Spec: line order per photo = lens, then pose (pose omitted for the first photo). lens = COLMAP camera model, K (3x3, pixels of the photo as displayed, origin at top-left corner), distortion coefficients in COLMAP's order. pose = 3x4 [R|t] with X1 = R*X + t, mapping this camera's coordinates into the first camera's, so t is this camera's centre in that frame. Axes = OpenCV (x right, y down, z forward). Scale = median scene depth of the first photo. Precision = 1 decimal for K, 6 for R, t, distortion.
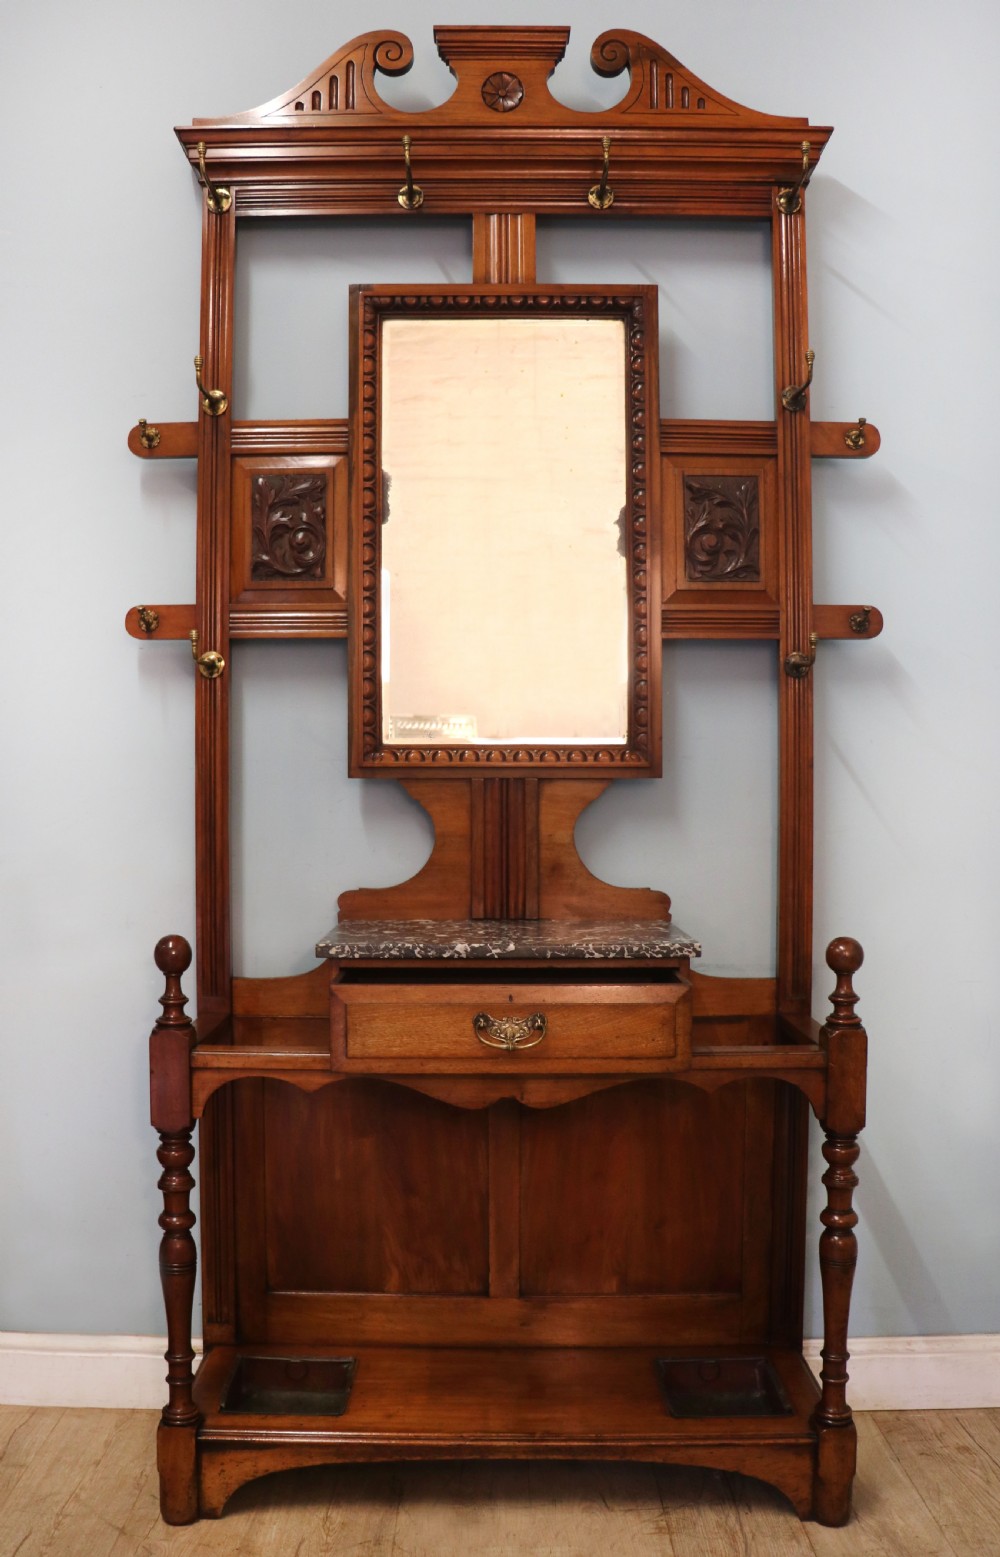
lens RADIAL K [[1334.7, 0, 467.5], [0, 1334.7, 786.0], [0, 0, 1]] dist [-0.188038, 0.148960]
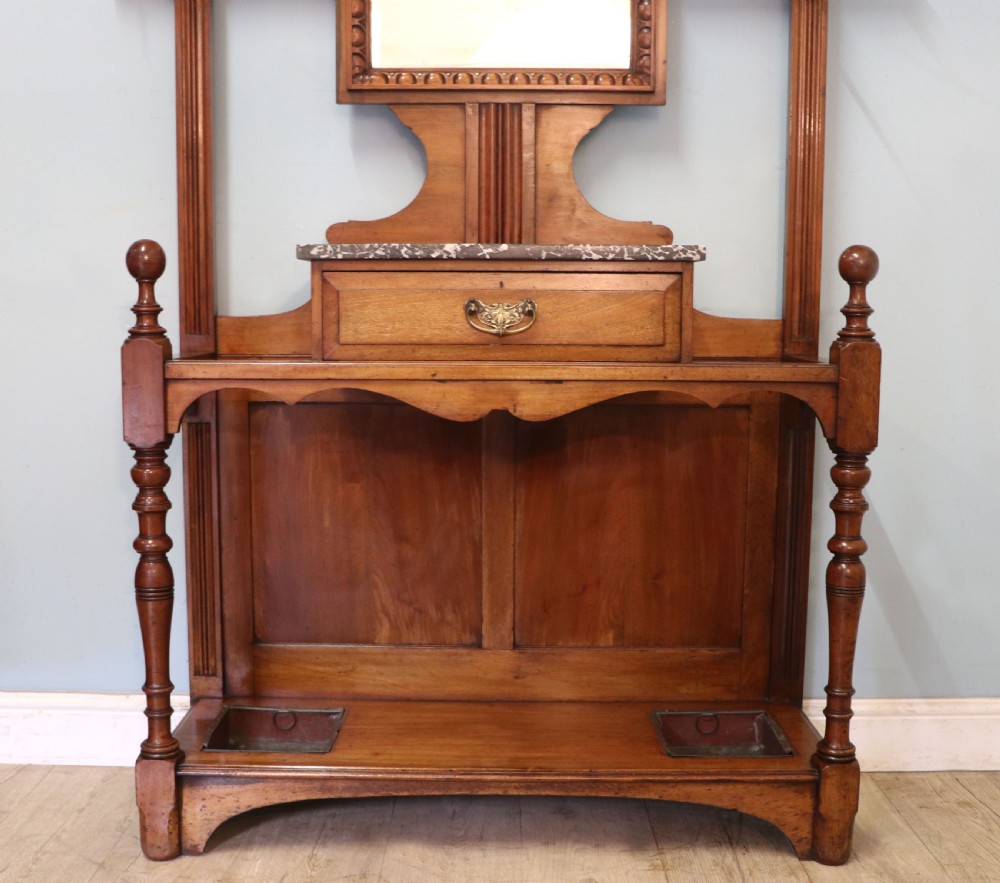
lens RADIAL K [[1252.9, 0, 482.4], [0, 1252.9, 461.9], [0, 0, 1]] dist [-0.168333, 0.219556]
pose [[0.999985, 0.004319, 0.003399, 0.013037], [-0.004714, 0.991975, 0.126350, 0.137580], [-0.002826, -0.126364, 0.991980, 0.091060]]
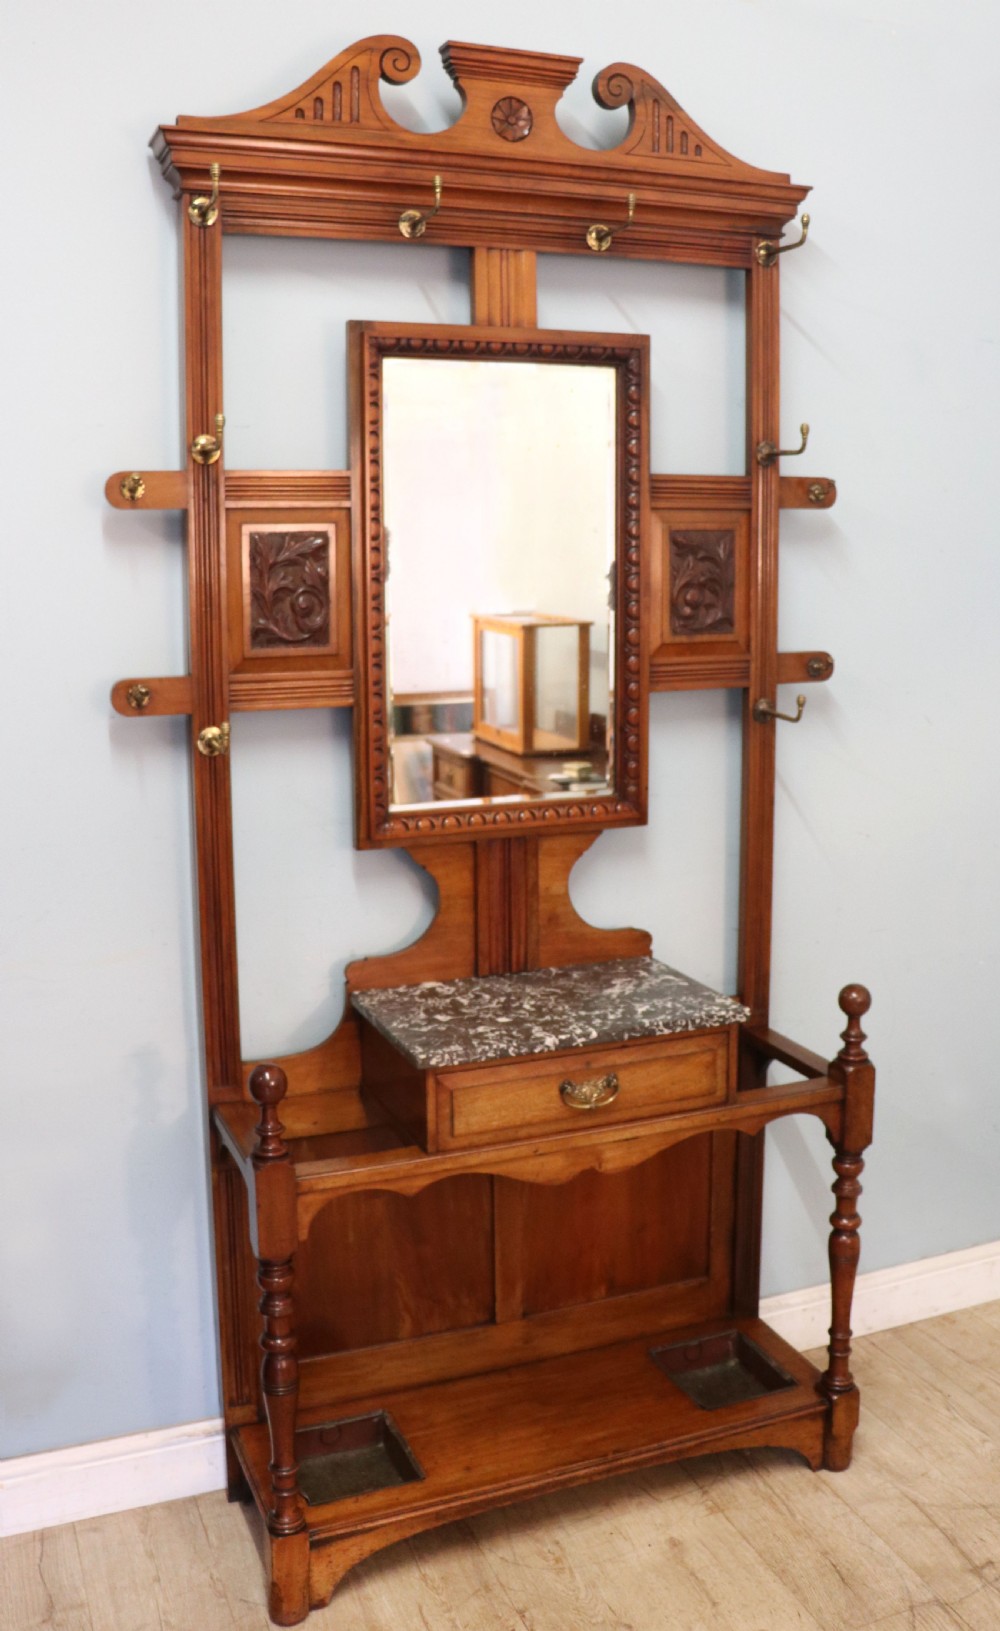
lens RADIAL K [[1501.8, 0, 505.7], [0, 1501.8, 723.4], [0, 0, 1]] dist [-0.191848, 0.160863]
pose [[0.923795, -0.053754, 0.379096, -0.398604], [0.009420, 0.992987, 0.117844, -0.225528], [-0.382773, -0.105293, 0.917823, -0.025717]]
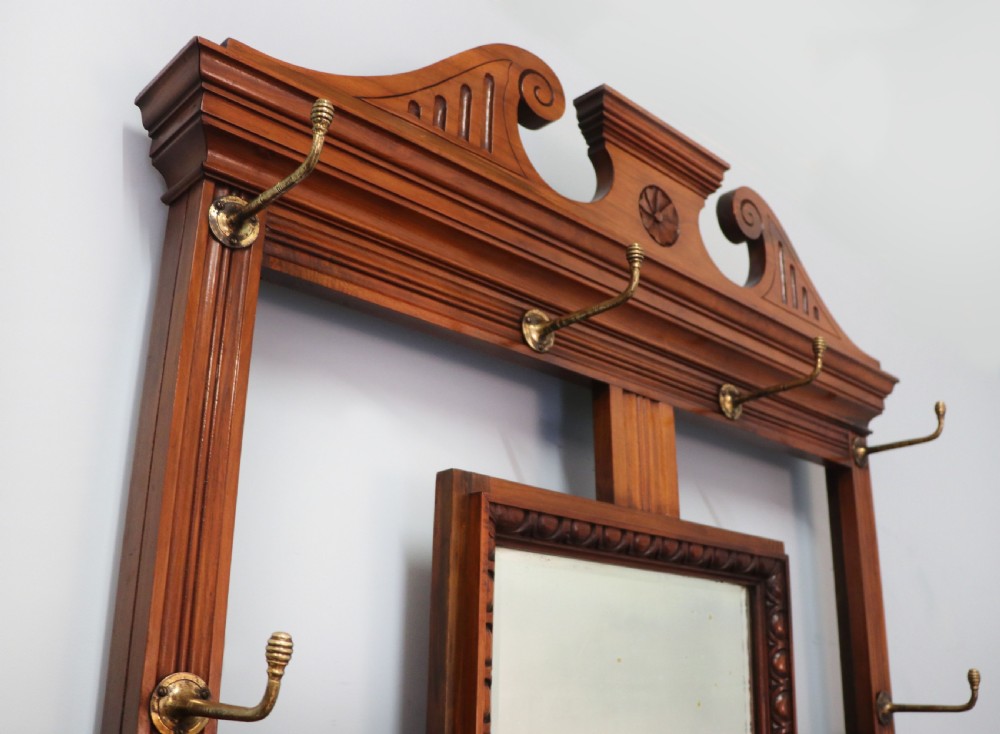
lens RADIAL K [[997.3, 0, 477.0], [0, 997.3, 364.3], [0, 0, 1]] dist [-0.202708, 0.181684]
pose [[0.737814, 0.239765, 0.630986, -0.334923], [-0.012449, 0.939462, -0.342426, -0.292703], [-0.674889, 0.244791, 0.696133, 0.717771]]
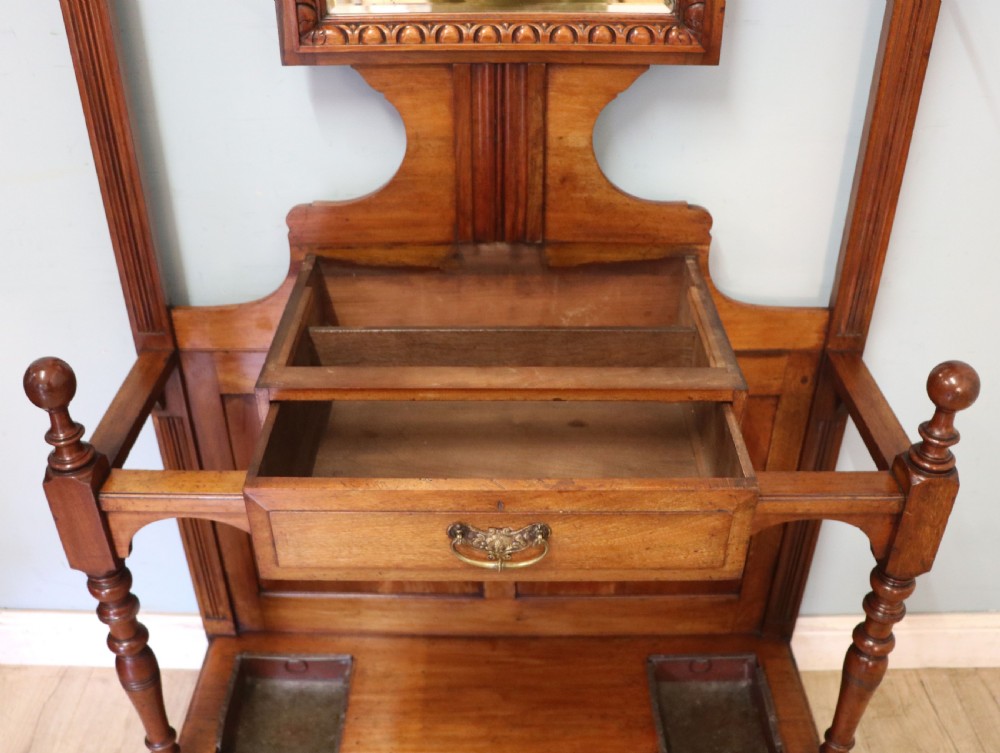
lens RADIAL K [[964.5, 0, 492.8], [0, 964.5, 394.0], [0, 0, 1]] dist [-0.191145, 0.163820]
pose [[0.999986, -0.004783, 0.002406, 0.022189], [0.002719, 0.840763, 0.541397, -0.131451], [-0.004613, -0.541383, 0.840764, 0.481337]]
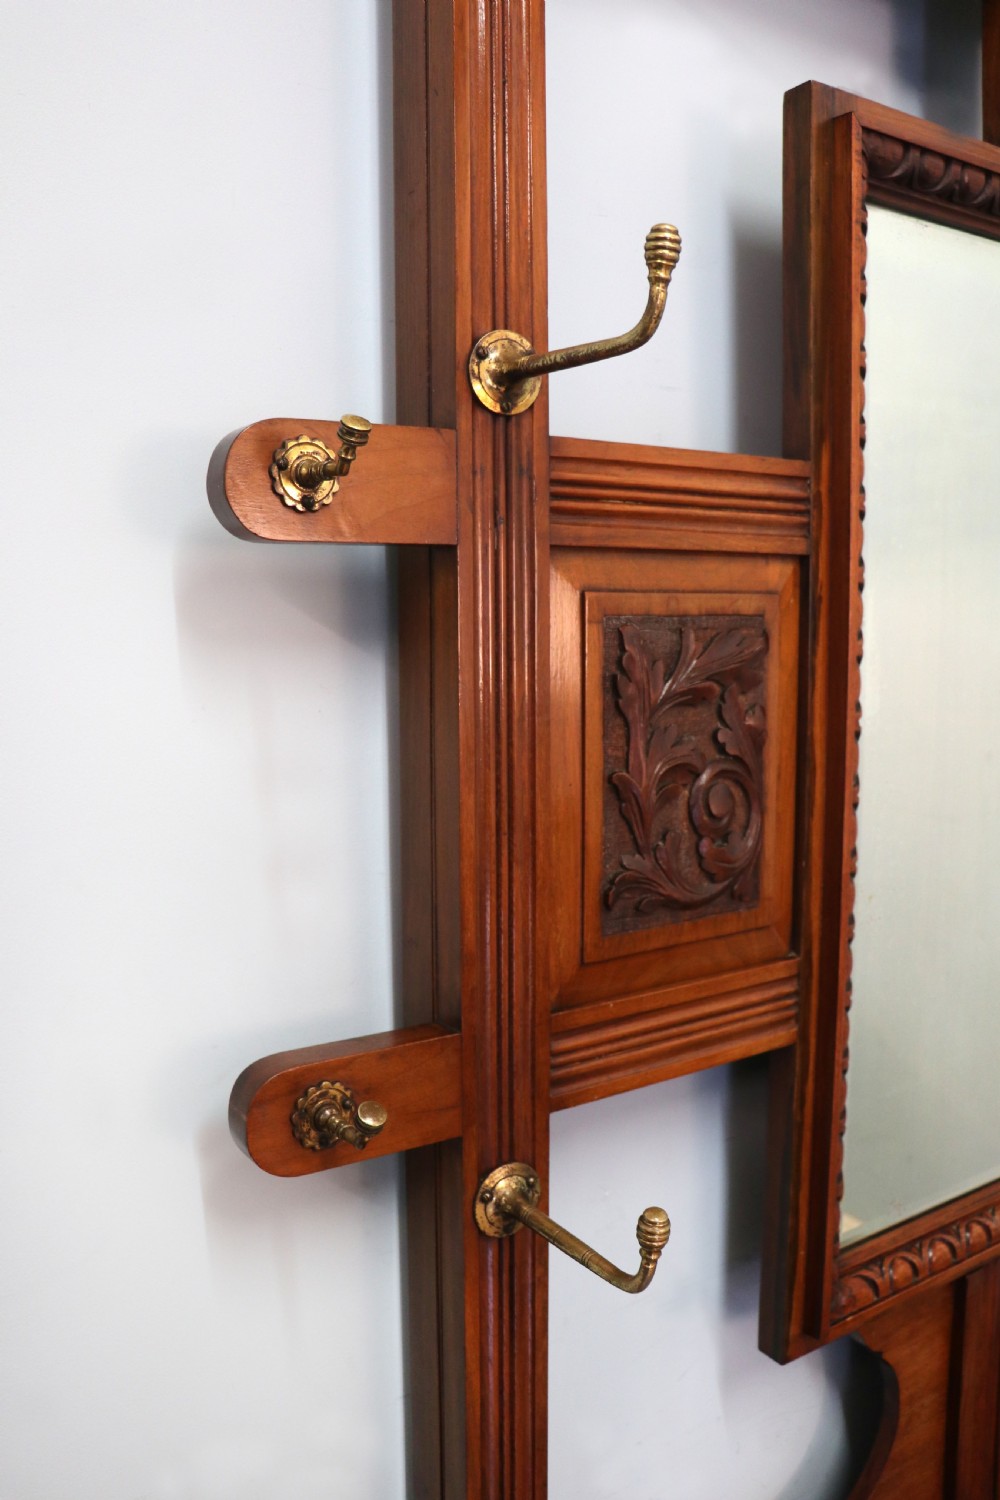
lens RADIAL K [[1246.0, 0, 468.6], [0, 1246.0, 747.4], [0, 0, 1]] dist [-0.179755, 0.164622]
pose [[0.835722, -0.065283, 0.545259, -0.362182], [0.015888, 0.995367, 0.094822, -0.234437], [-0.548923, -0.070581, 0.832887, 0.764494]]
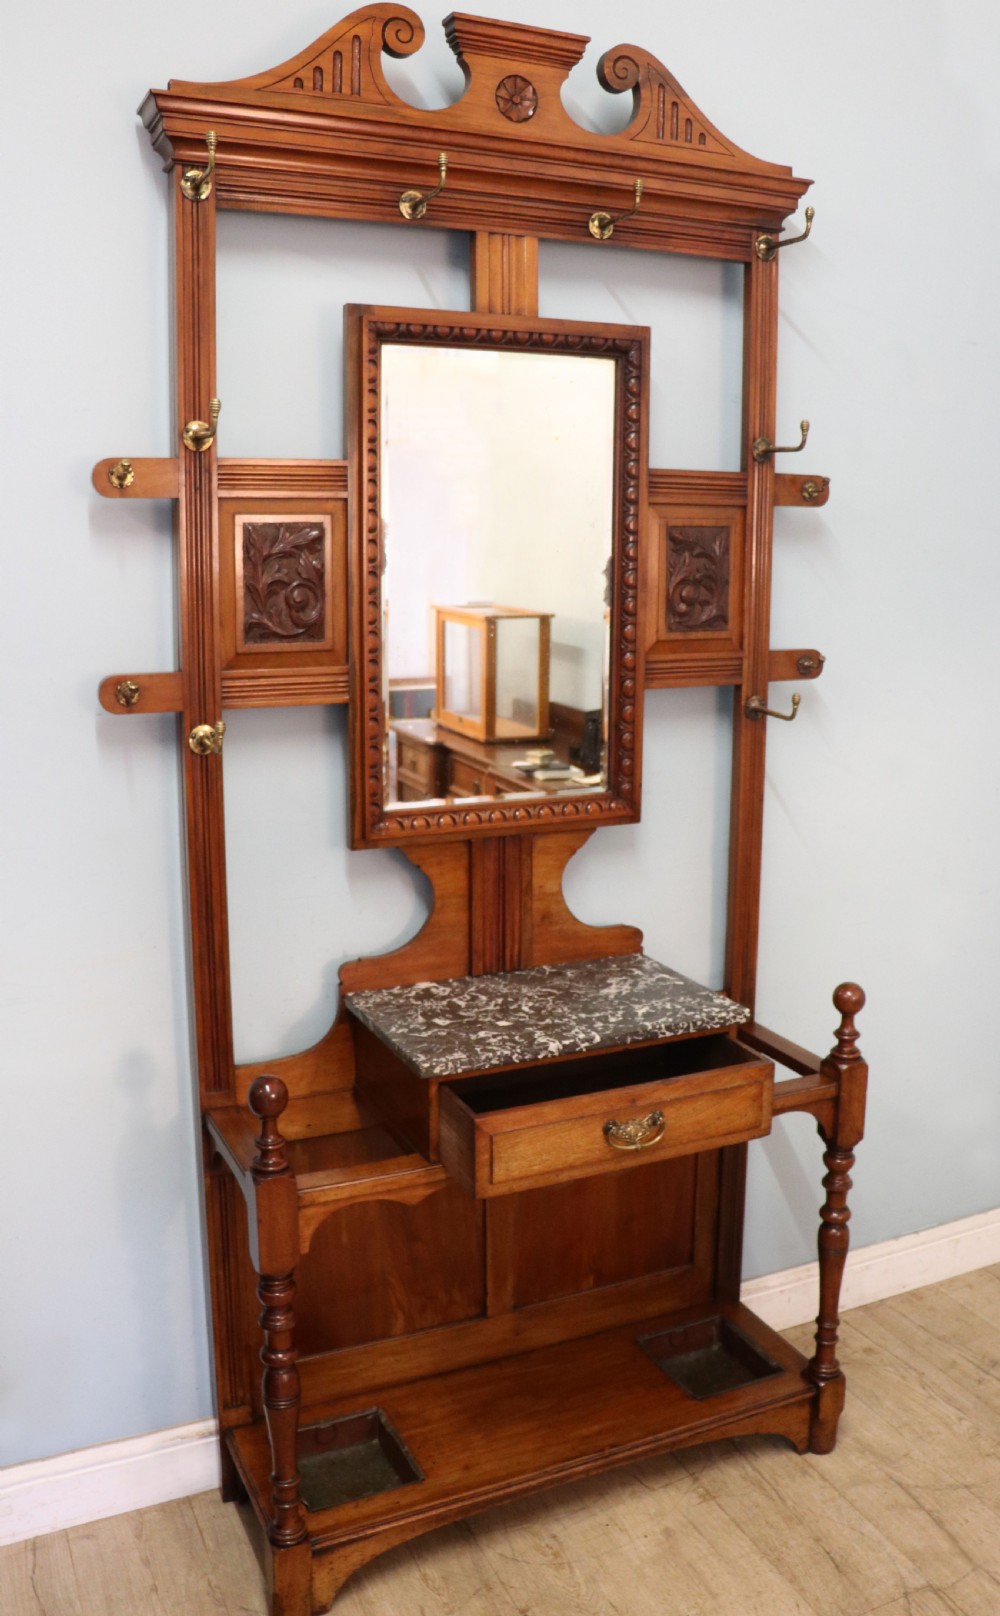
lens RADIAL K [[1393.2, 0, 531.4], [0, 1393.2, 766.8], [0, 0, 1]] dist [-0.188871, 0.152309]
pose [[0.897848, -0.068413, 0.434959, -0.401490], [-0.003457, 0.986730, 0.162336, -0.226136], [-0.440292, -0.147257, 0.885696, 0.082668]]
